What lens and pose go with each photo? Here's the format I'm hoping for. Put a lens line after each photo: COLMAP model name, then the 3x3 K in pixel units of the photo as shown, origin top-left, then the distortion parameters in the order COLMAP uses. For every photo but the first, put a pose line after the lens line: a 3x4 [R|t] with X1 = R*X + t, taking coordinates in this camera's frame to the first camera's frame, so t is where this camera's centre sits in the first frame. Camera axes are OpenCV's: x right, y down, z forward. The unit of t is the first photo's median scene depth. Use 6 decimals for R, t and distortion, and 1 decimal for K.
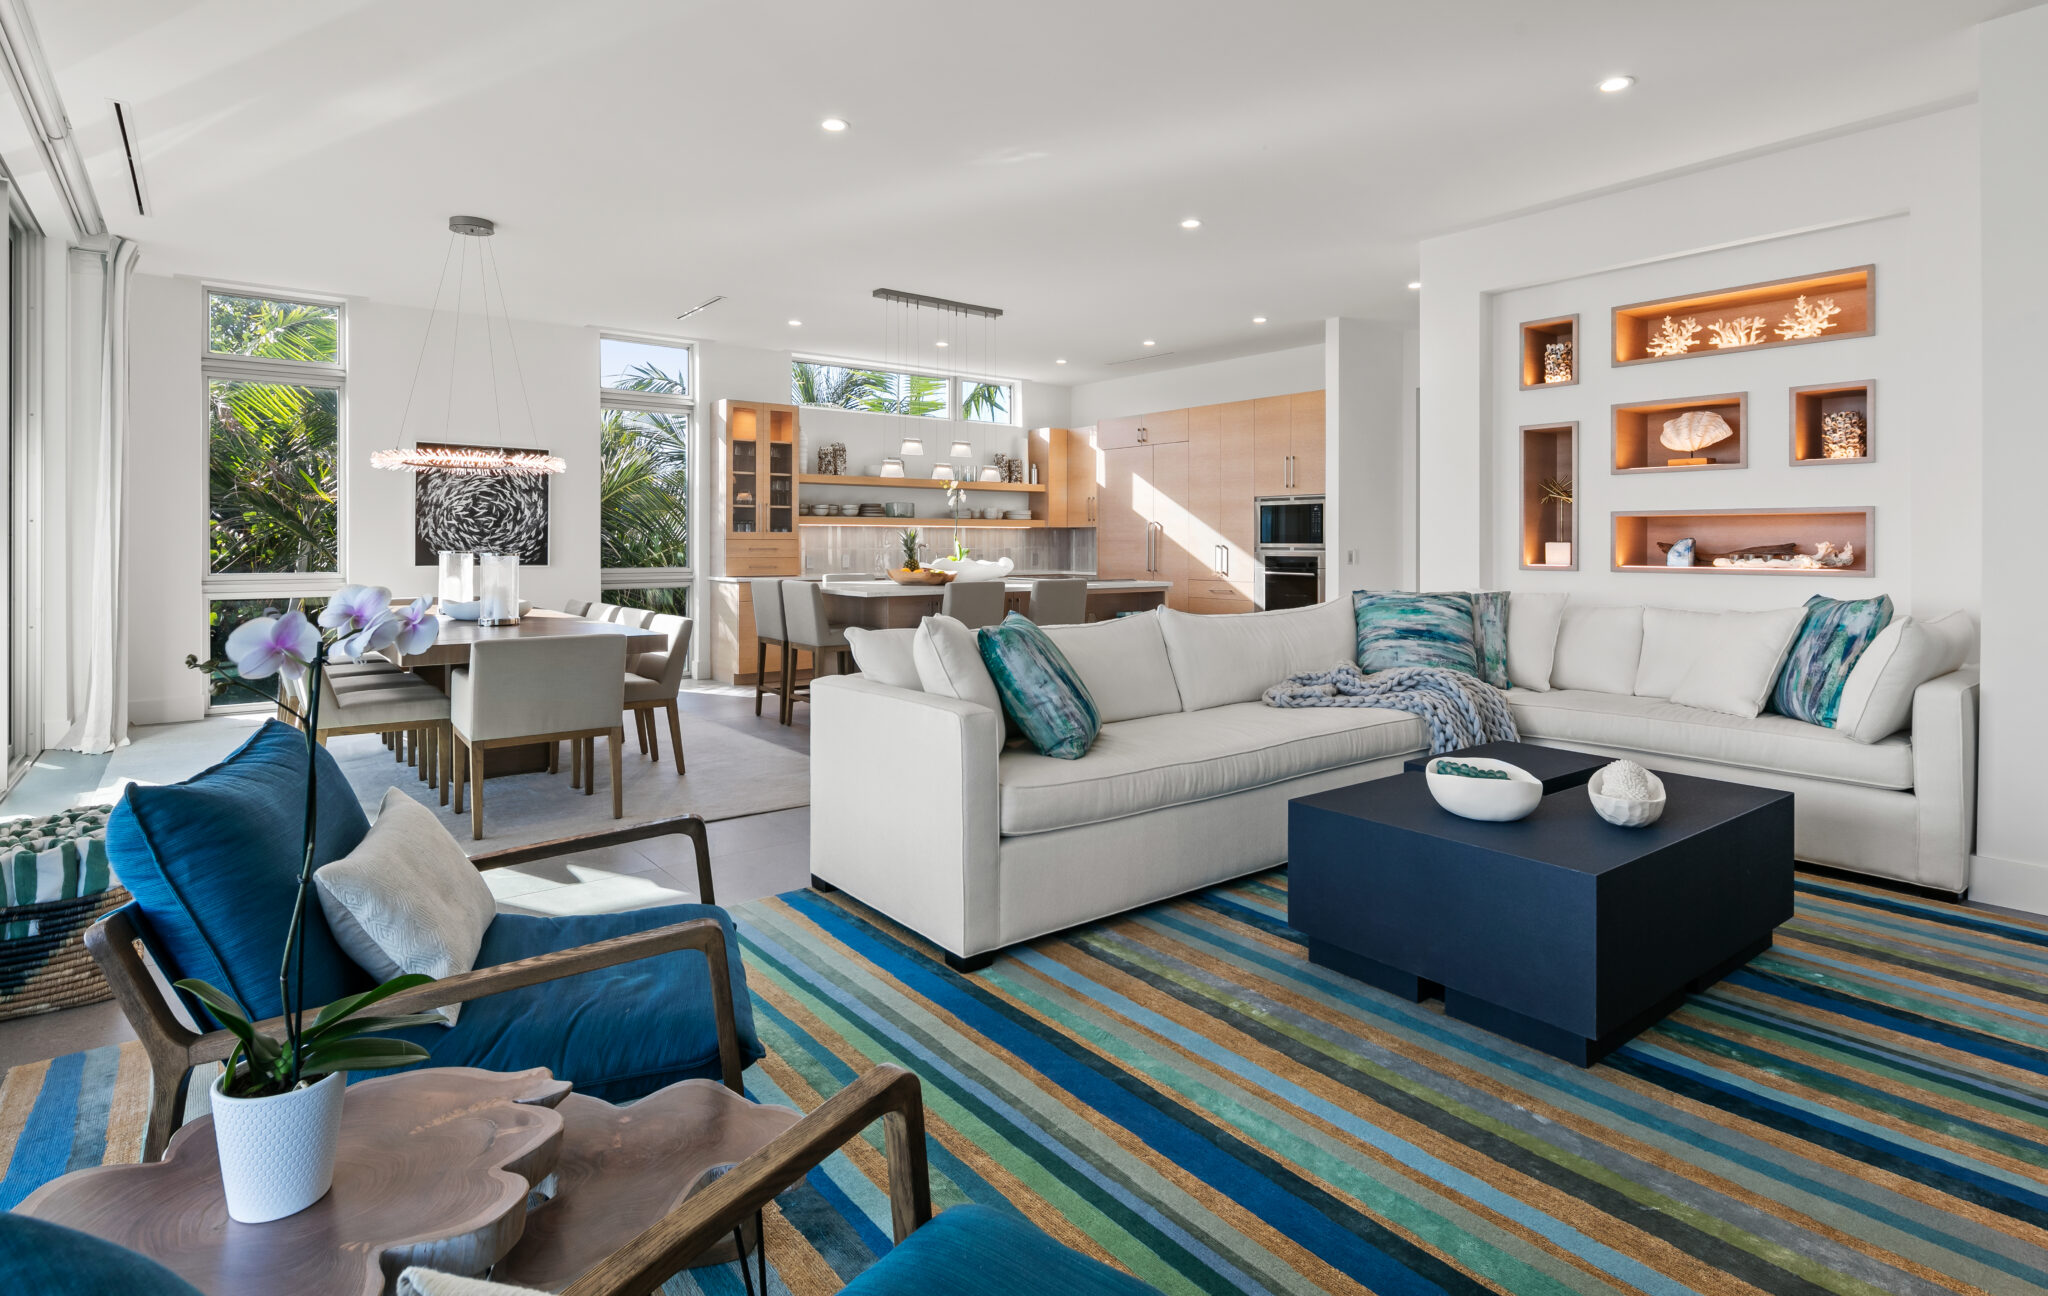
lens RADIAL K [[1035.4, 0, 986.3], [0, 1035.4, 544.3], [0, 0, 1]] dist [-0.000767, -0.000173]
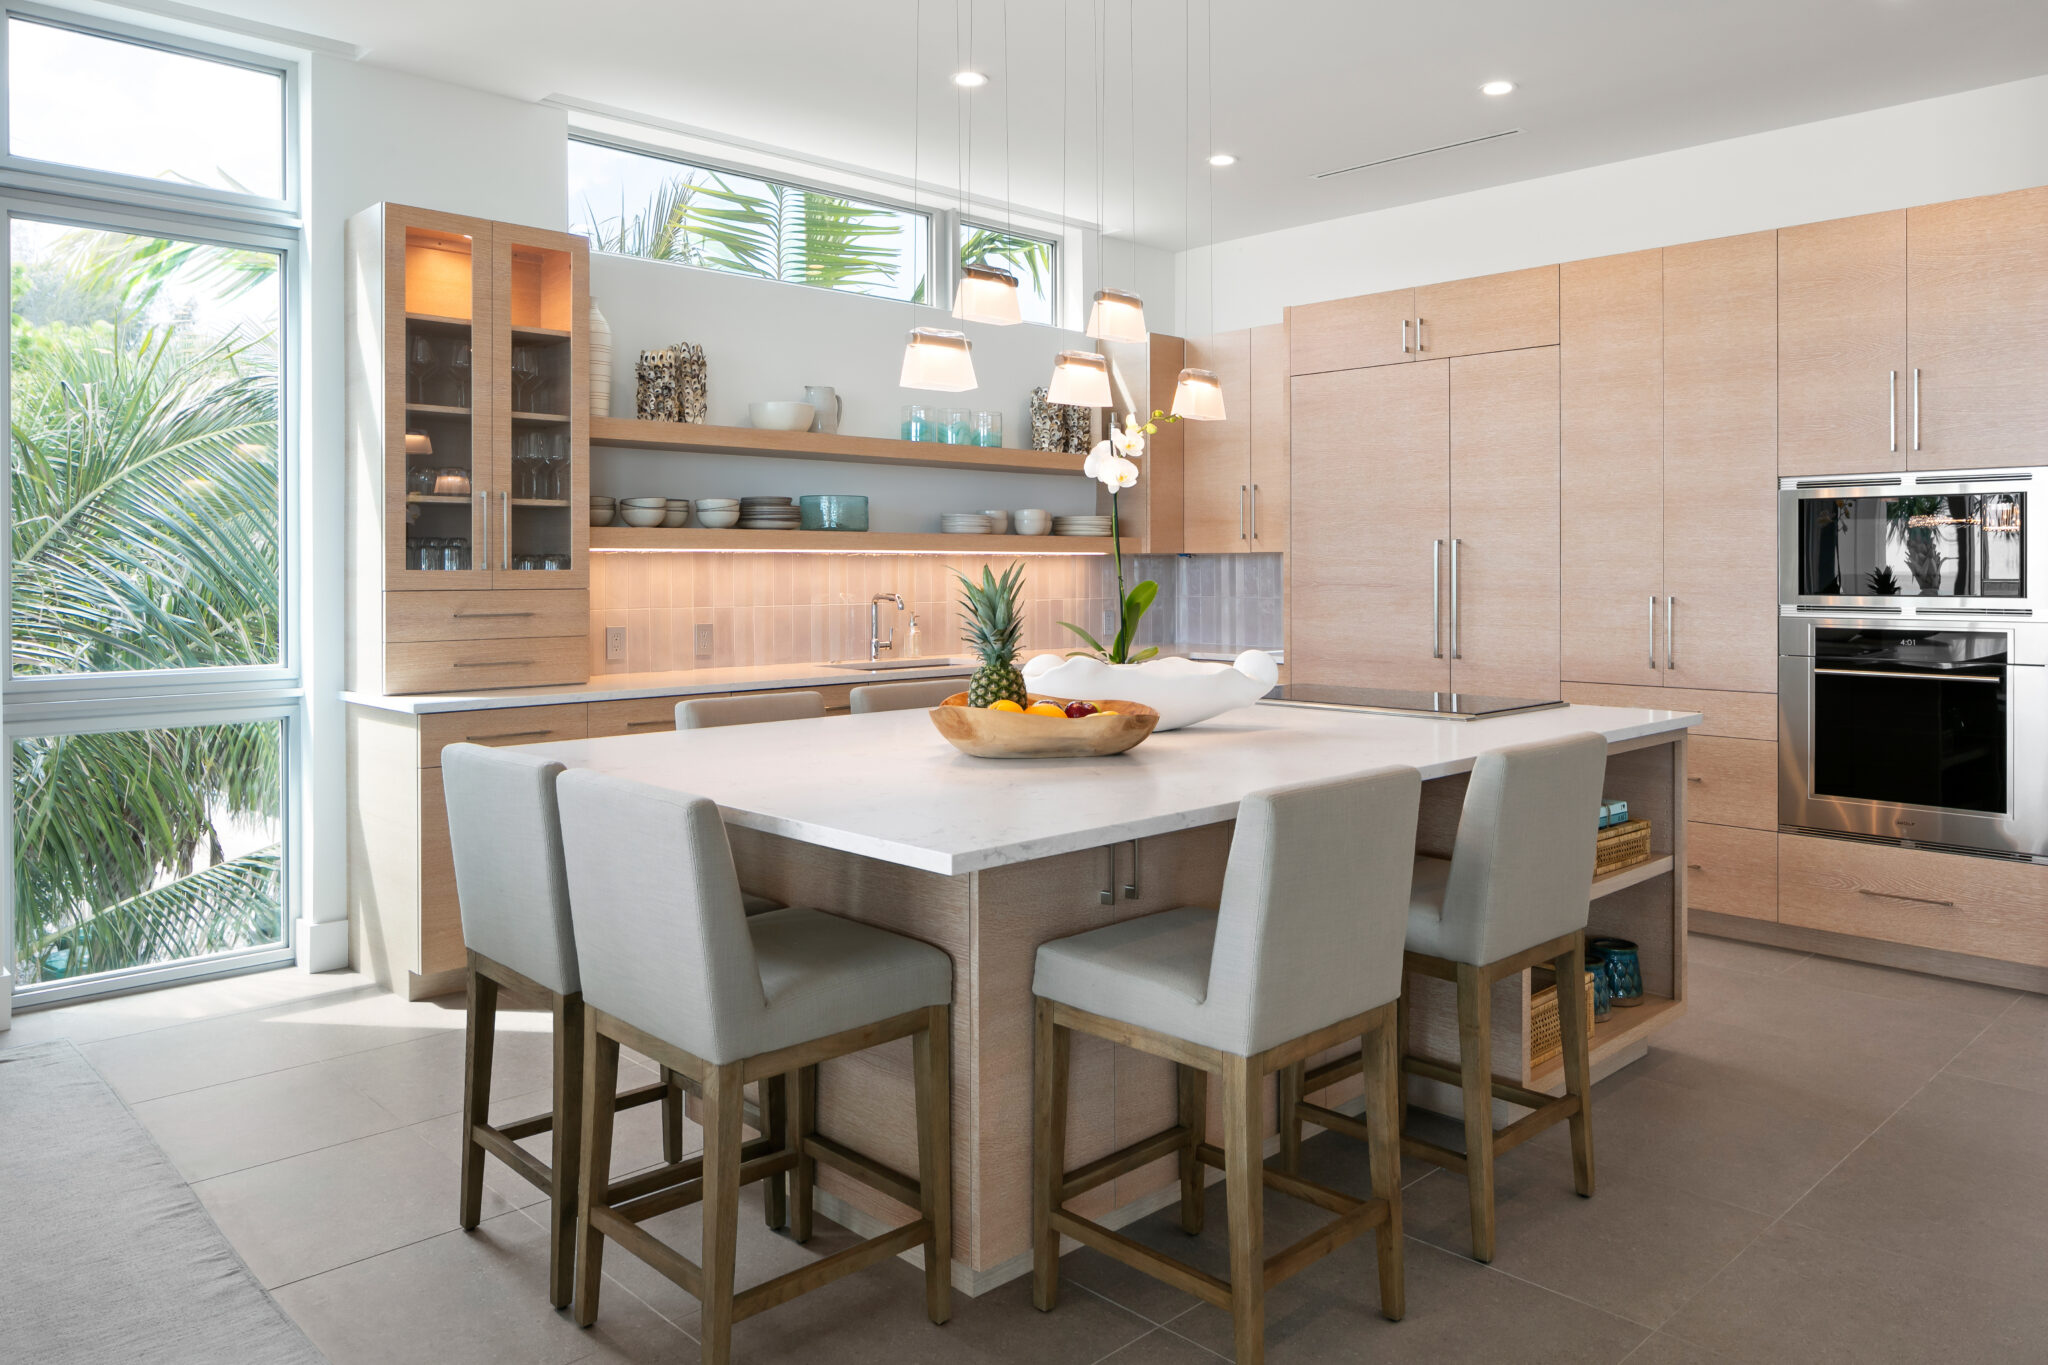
lens RADIAL K [[1427.0, 0, 994.9], [0, 1427.0, 581.0], [0, 0, 1]] dist [-0.006107, -0.007457]
pose [[0.992930, -0.004787, 0.118601, -0.107428], [0.004008, 0.999969, 0.006807, -0.011727], [-0.118630, -0.006283, 0.992919, 0.521973]]
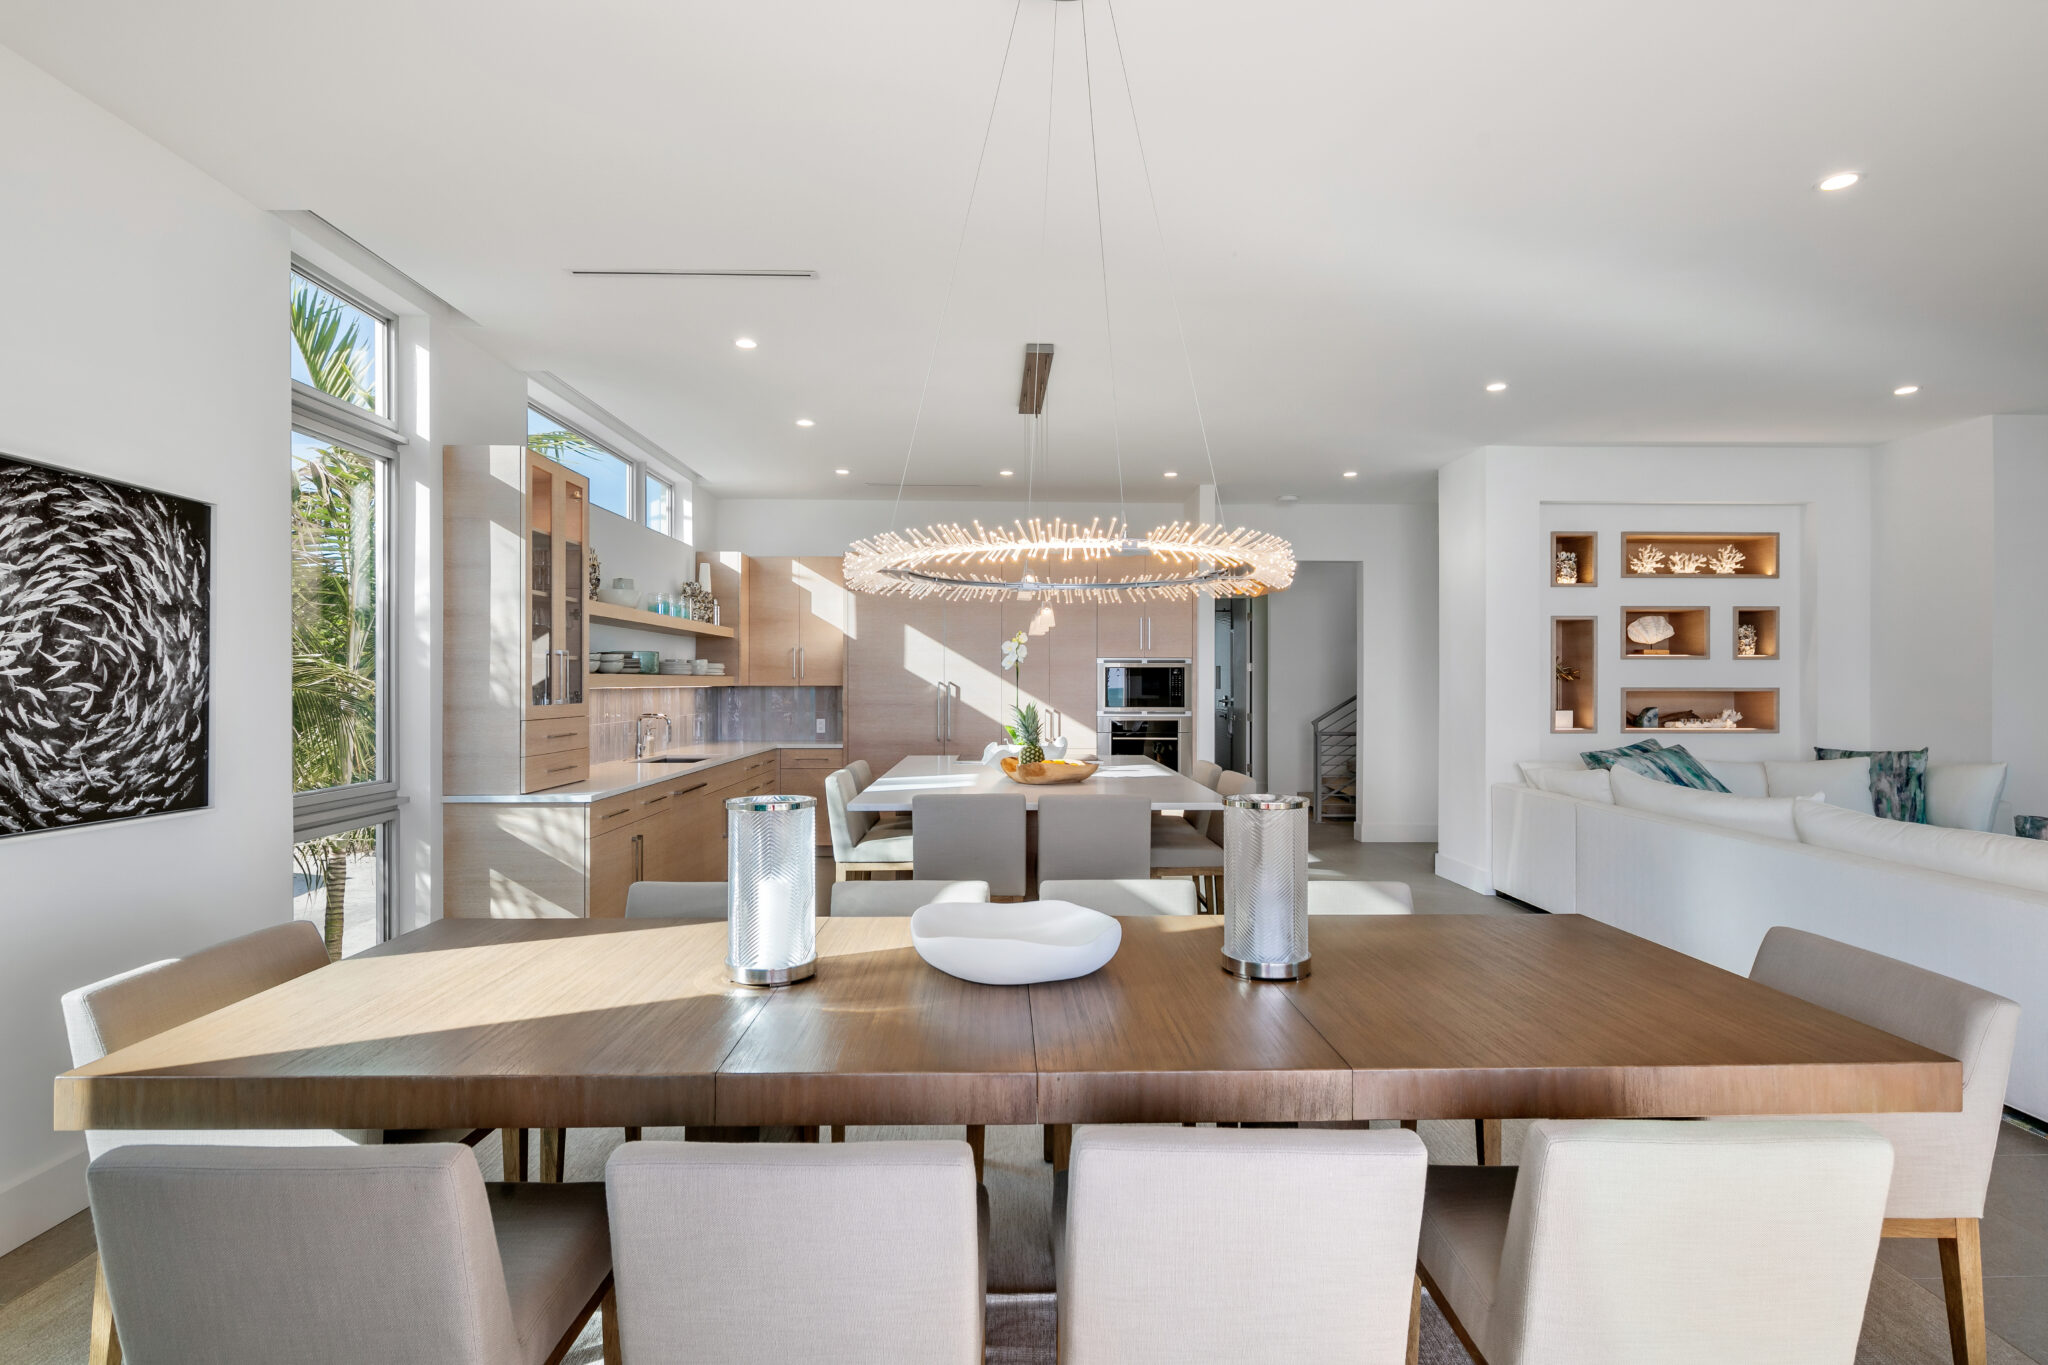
lens RADIAL K [[1032.7, 0, 1021.5], [0, 1032.7, 685.3], [0, 0, 1]] dist [-0.001577, -0.000829]
pose [[0.579216, -0.004045, 0.815164, -0.566999], [0.002022, 0.999992, 0.003526, -0.025661], [-0.815172, -0.000394, 0.579219, 0.544588]]
